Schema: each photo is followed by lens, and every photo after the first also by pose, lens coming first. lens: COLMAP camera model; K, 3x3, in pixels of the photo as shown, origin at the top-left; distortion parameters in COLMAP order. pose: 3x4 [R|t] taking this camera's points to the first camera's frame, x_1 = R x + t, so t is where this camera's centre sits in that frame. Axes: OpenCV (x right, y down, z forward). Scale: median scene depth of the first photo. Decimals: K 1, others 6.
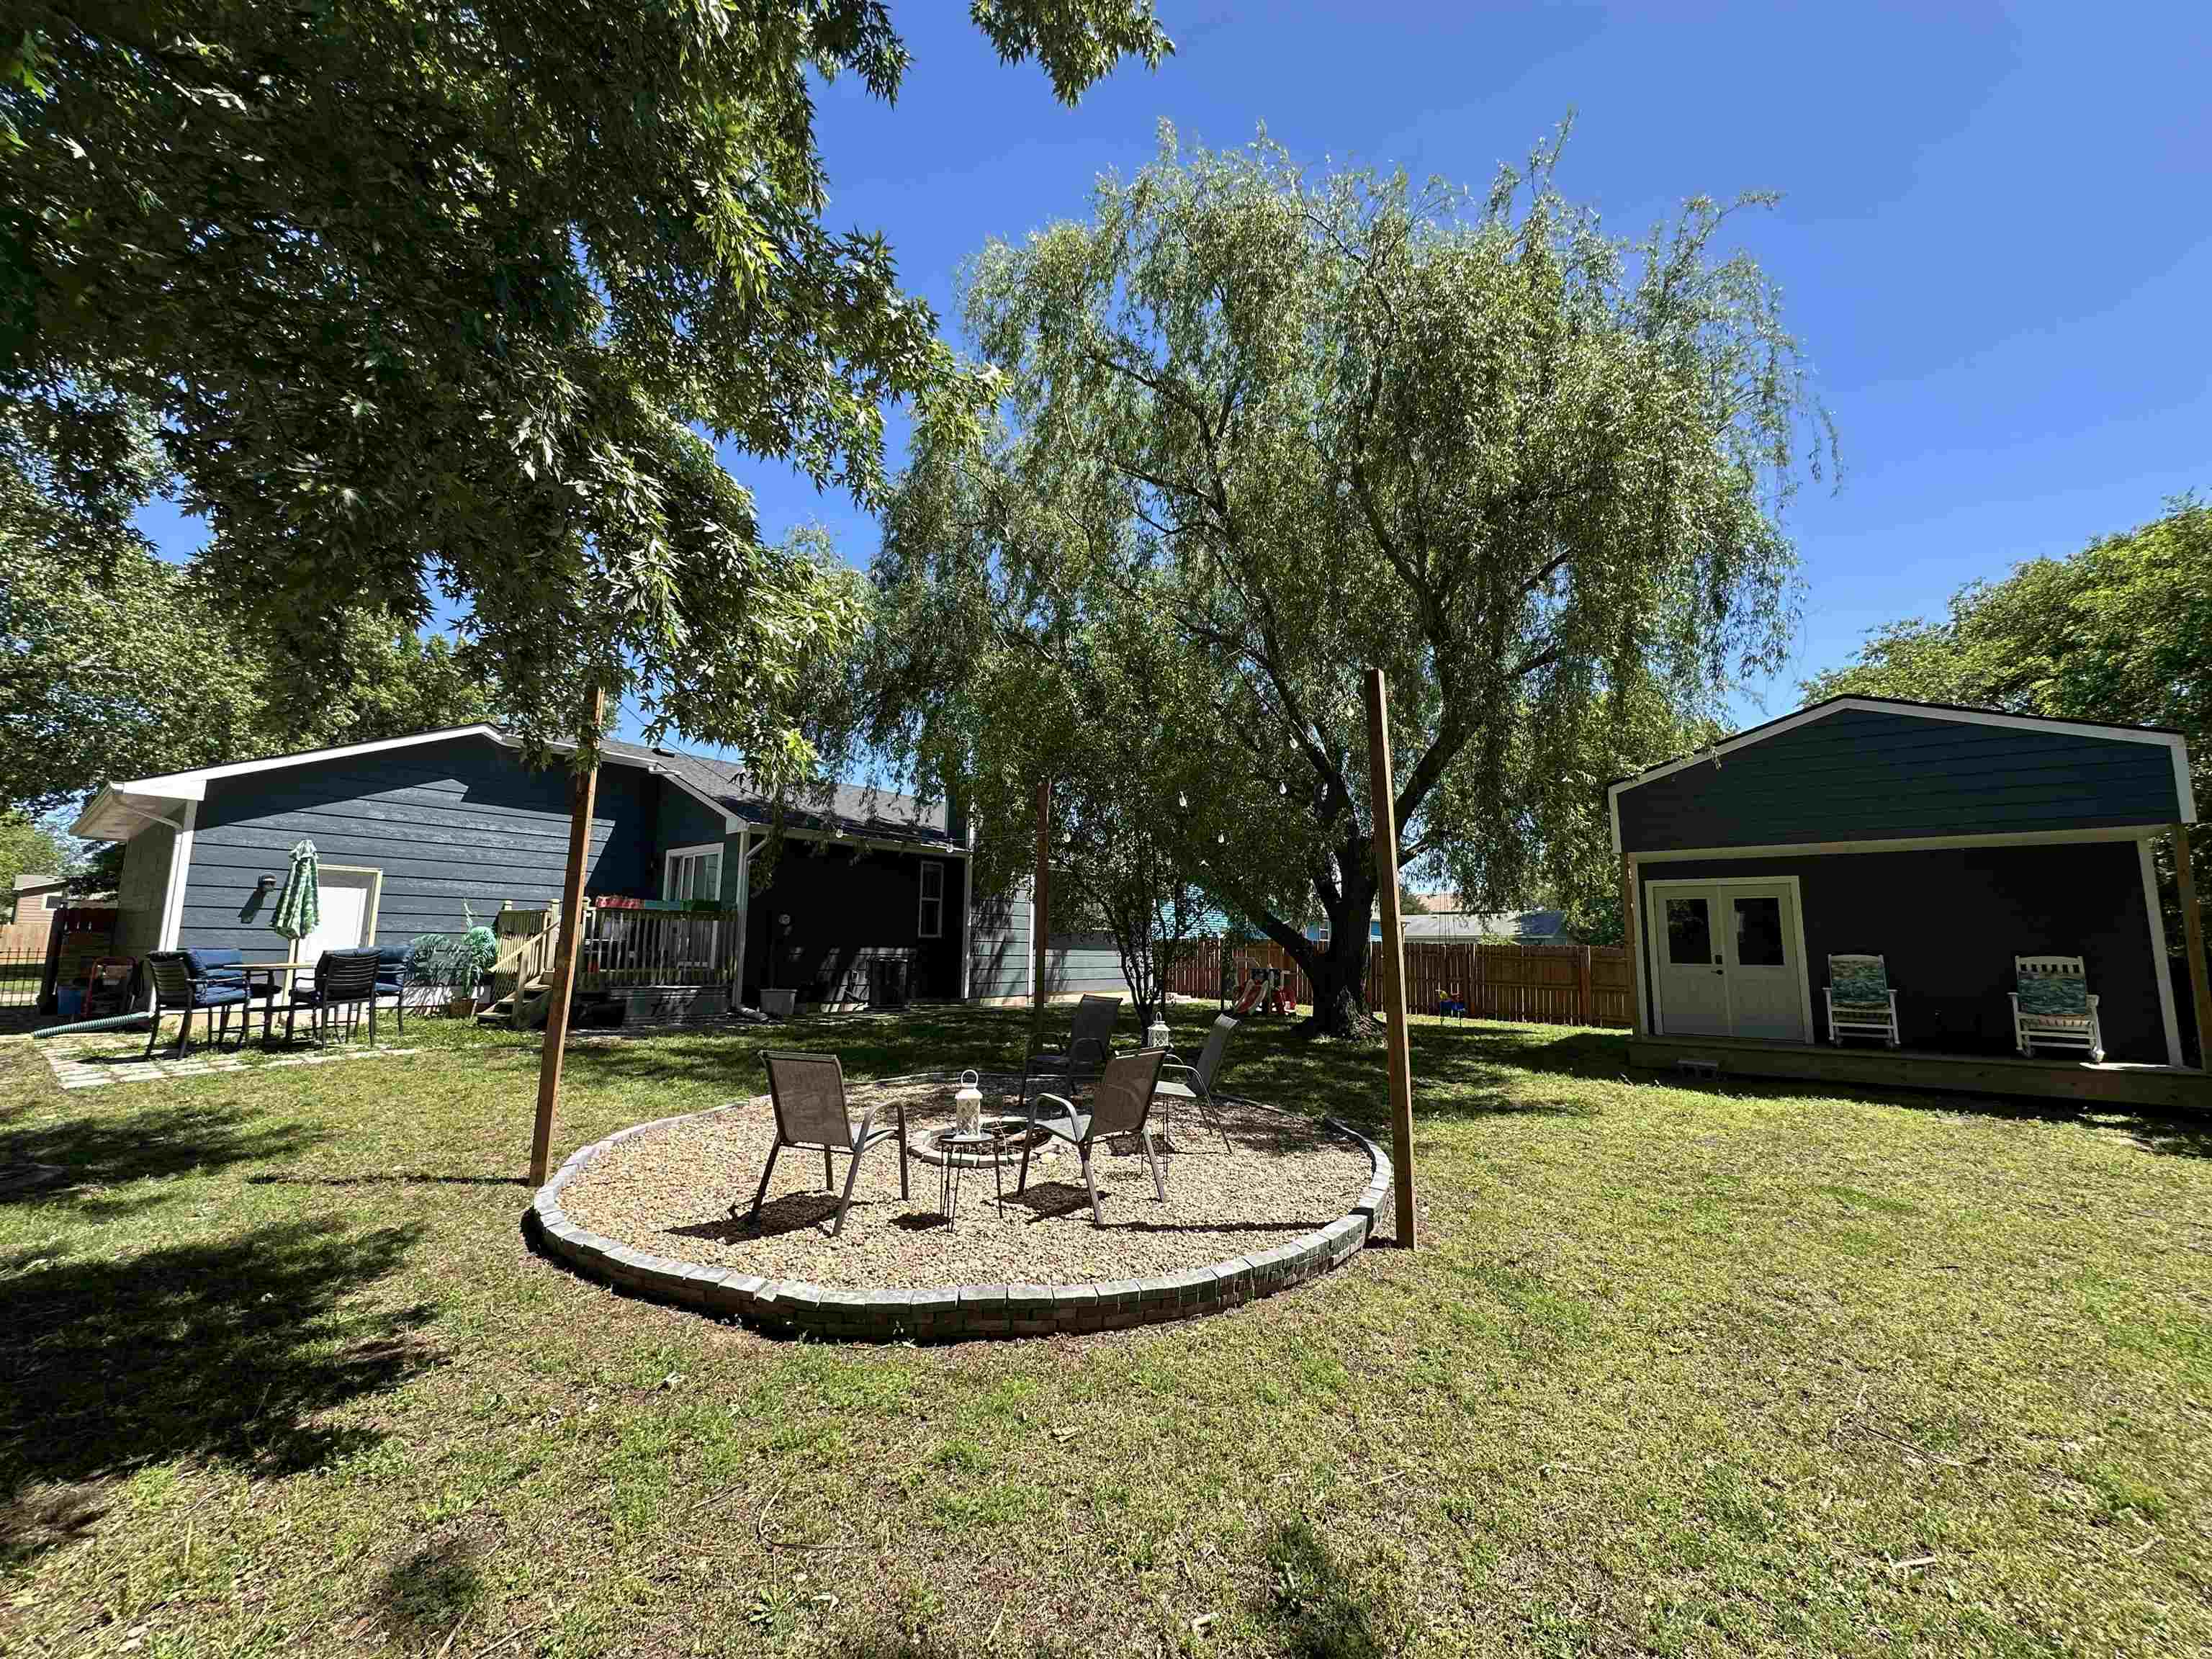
lens RADIAL K [[884.1, 0, 1106.0], [0, 884.1, 829.5], [0, 0, 1]] dist [-0.001742, 0.000049]
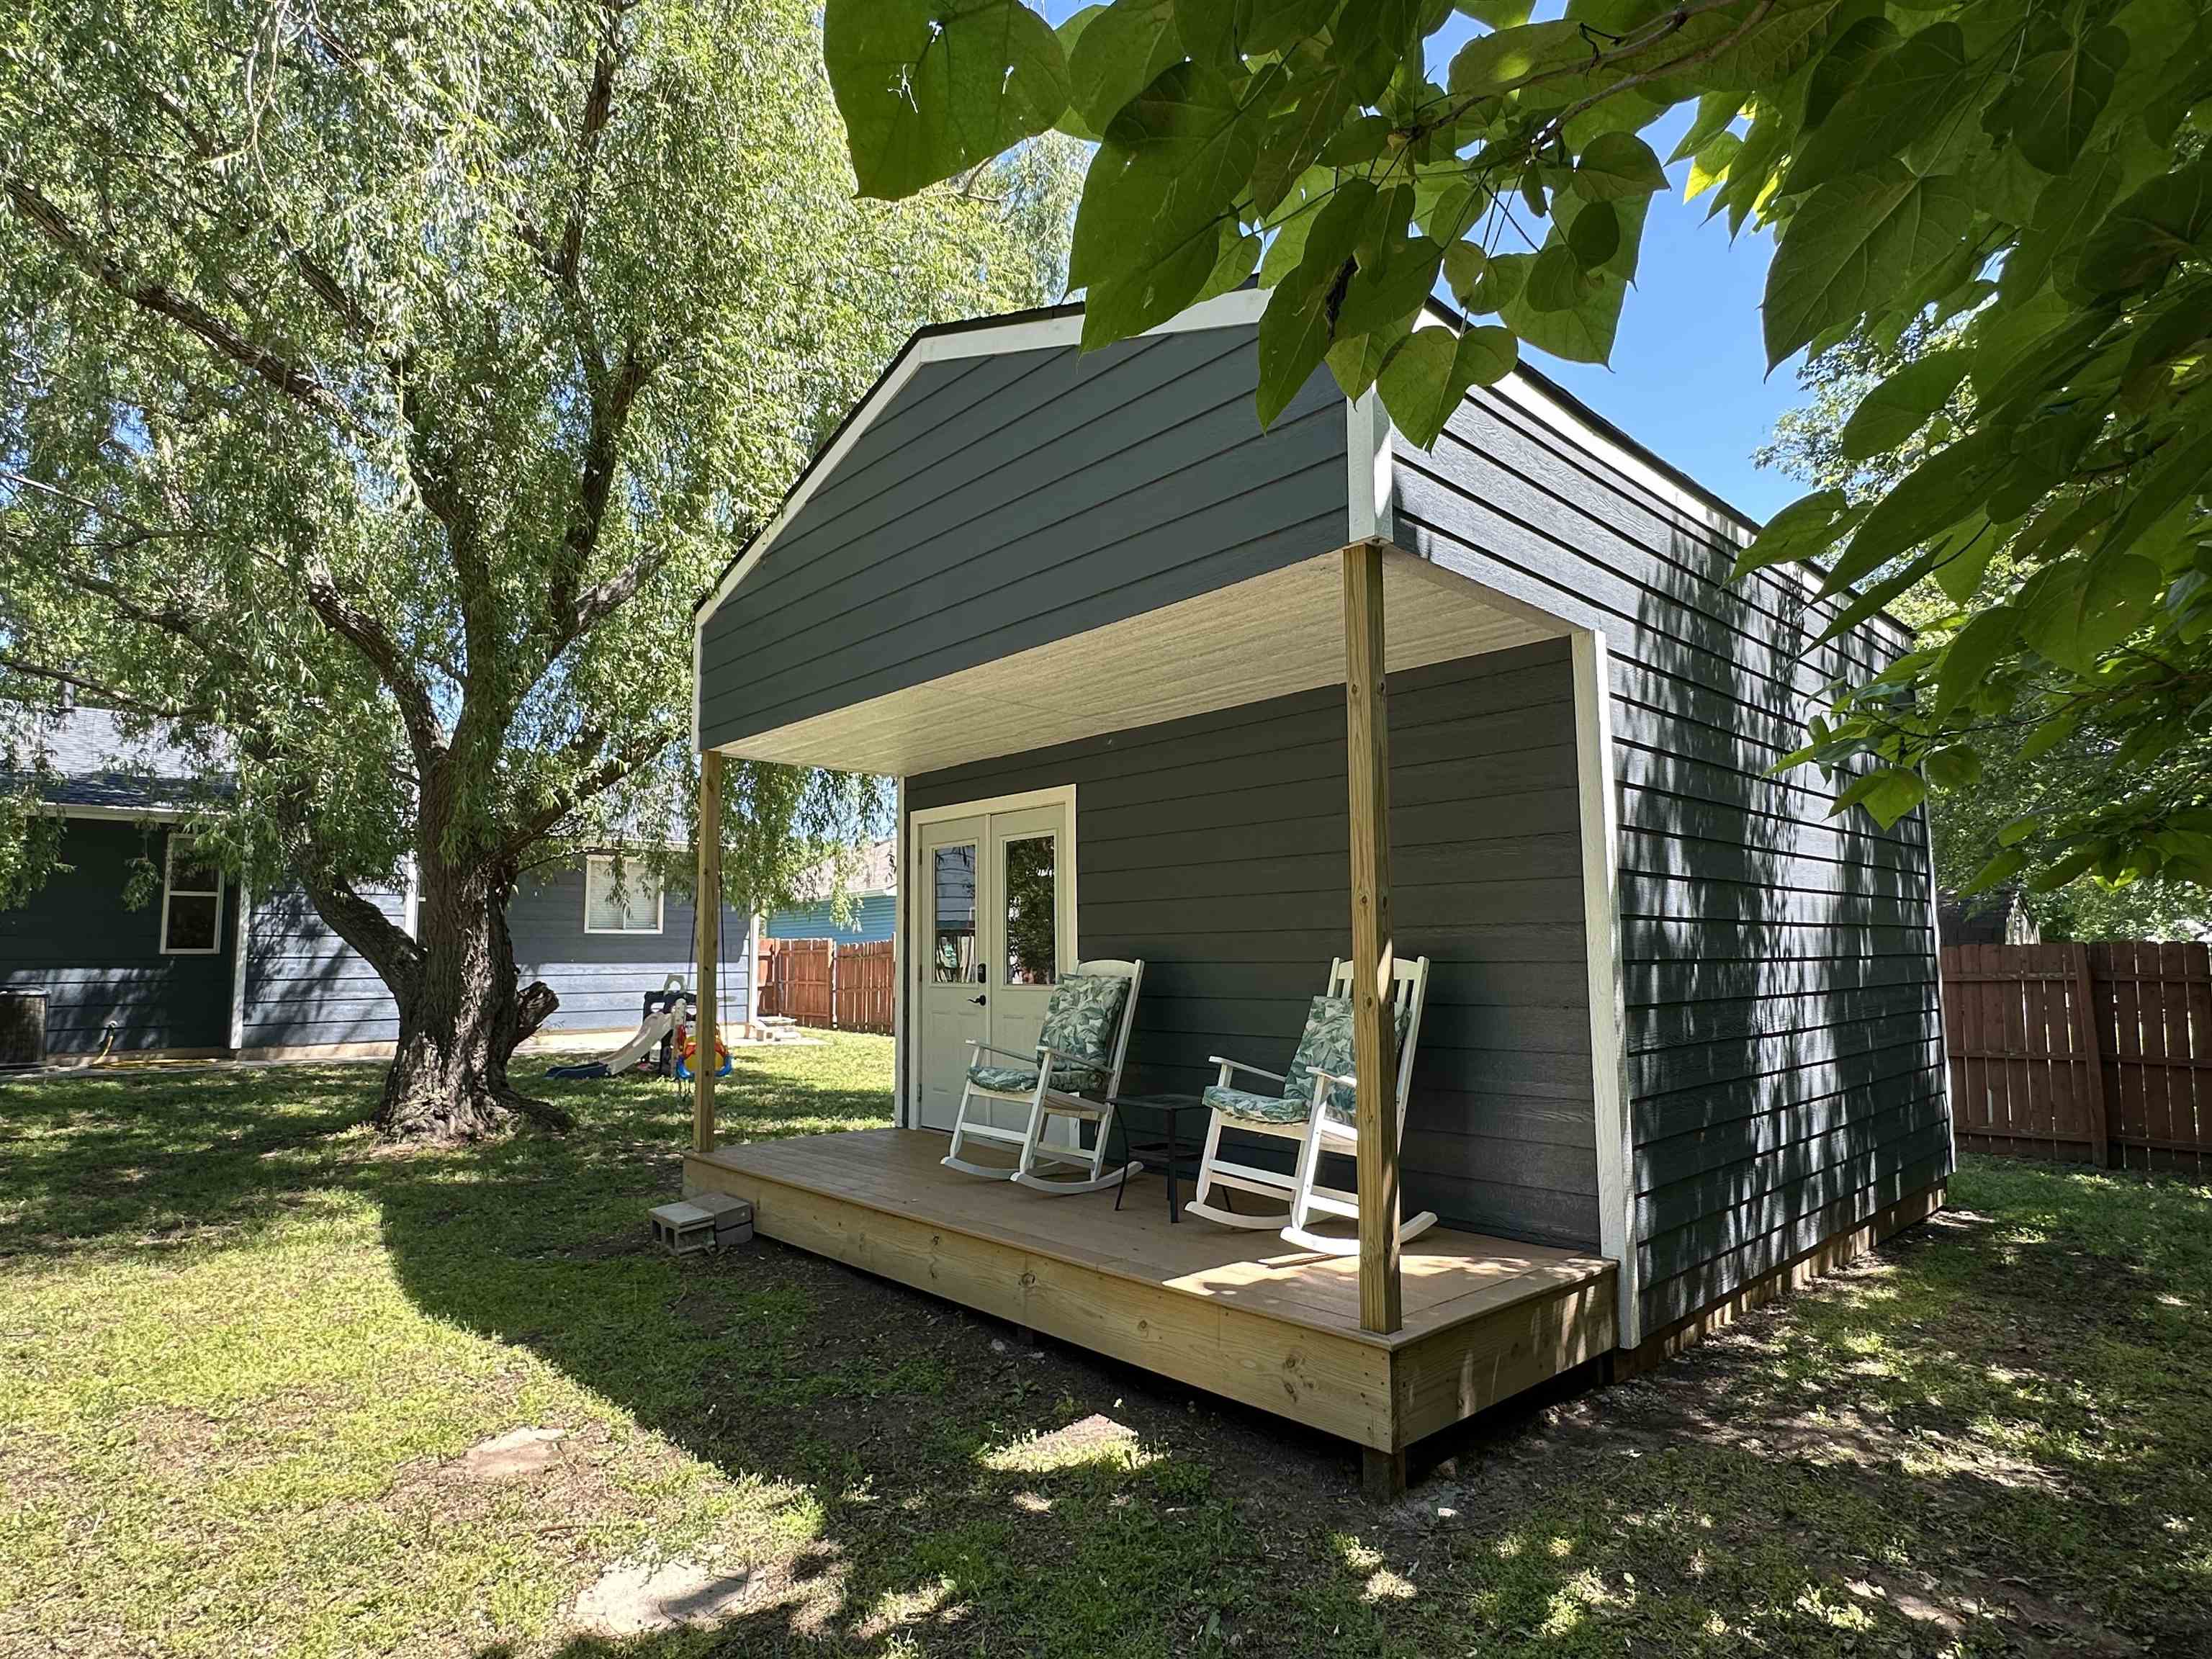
lens RADIAL K [[1190.1, 0, 1106.0], [0, 1190.1, 829.5], [0, 0, 1]] dist [-0.011592, -0.000758]
pose [[0.985010, -0.043326, -0.166970, 0.891775], [0.049354, 0.998265, 0.032126, 0.056795], [0.165288, -0.039885, 0.985439, 0.410540]]
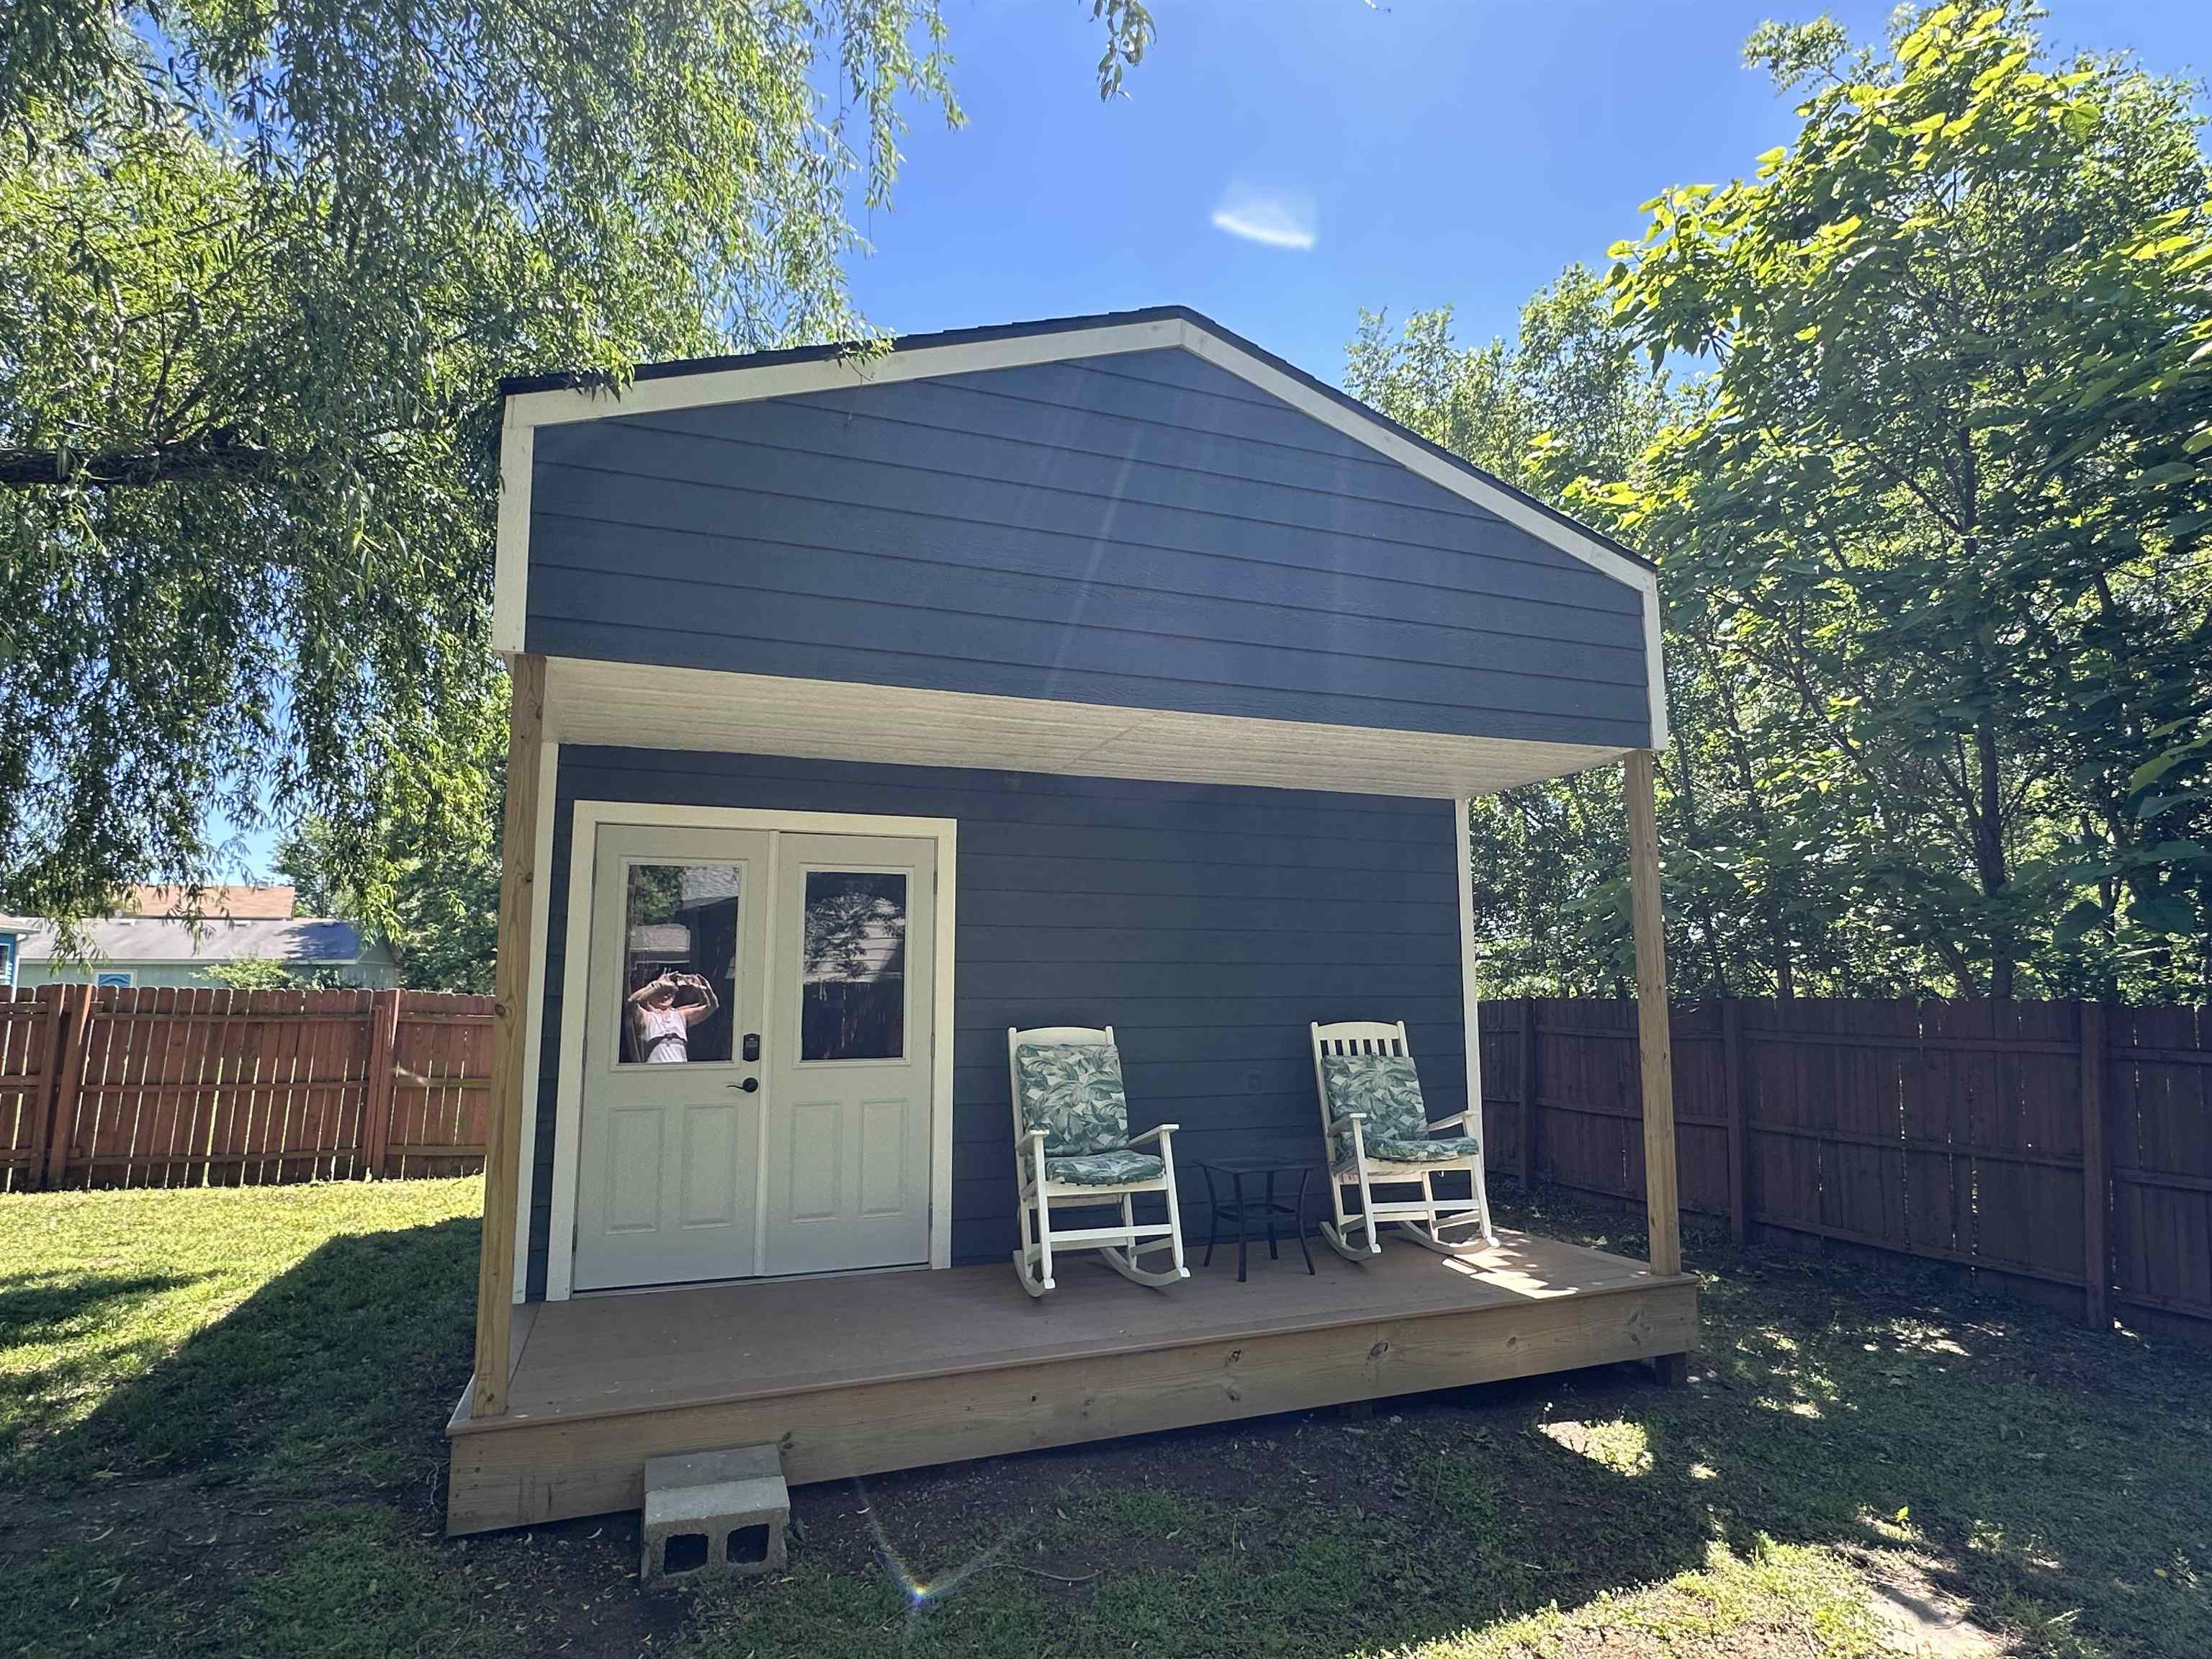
lens RADIAL K [[1190.1, 0, 1106.0], [0, 1190.1, 829.5], [0, 0, 1]] dist [-0.011592, -0.000758]
pose [[0.530536, 0.097914, 0.841988, 0.387374], [-0.106508, 0.993134, -0.048380, 0.074325], [-0.840944, -0.064011, 0.537322, 0.668165]]
